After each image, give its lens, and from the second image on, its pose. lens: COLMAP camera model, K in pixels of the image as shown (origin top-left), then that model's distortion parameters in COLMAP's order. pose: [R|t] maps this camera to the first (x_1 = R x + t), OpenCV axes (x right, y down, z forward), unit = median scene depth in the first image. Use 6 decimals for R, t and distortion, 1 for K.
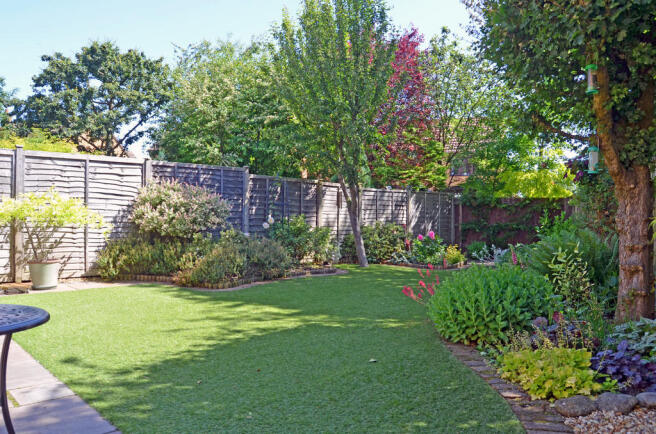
lens RADIAL K [[508.1, 0, 328.0], [0, 508.1, 217.0], [0, 0, 1]] dist [-0.082519, 0.002961]
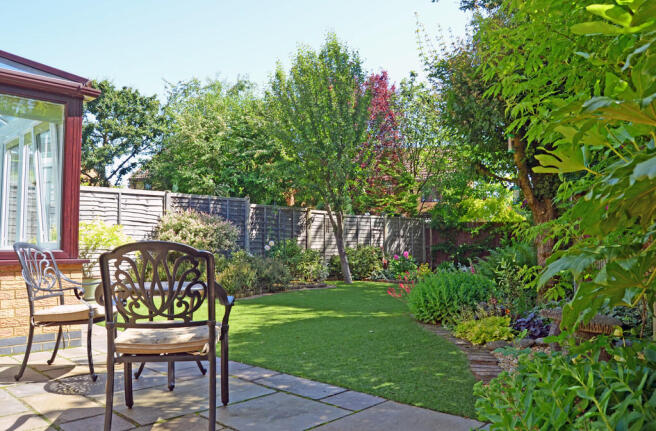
lens RADIAL K [[518.3, 0, 328.0], [0, 518.3, 215.5], [0, 0, 1]] dist [-0.083198, 0.006119]
pose [[0.998306, -0.008215, 0.057602, -0.039253], [0.011291, 0.998516, -0.053282, 0.006780], [-0.057078, 0.053842, 0.996917, -0.167568]]
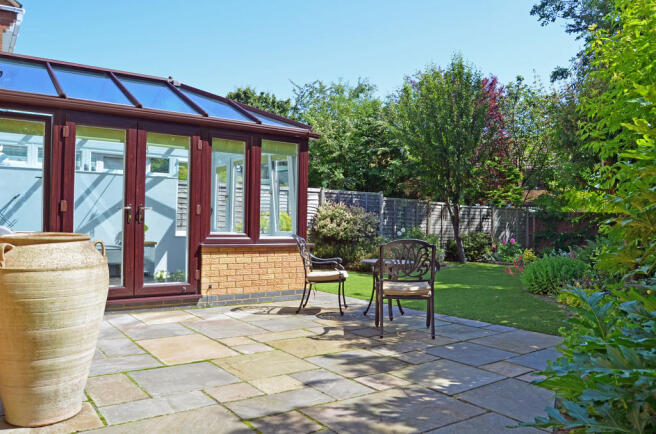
lens RADIAL K [[508.1, 0, 328.0], [0, 508.1, 217.0], [0, 0, 1]] dist [-0.082519, 0.002961]
pose [[0.992006, 0.003689, -0.126138, -0.111966], [-0.005483, 0.999889, -0.013879, -0.006844], [0.126073, 0.014460, 0.991916, -0.380849]]
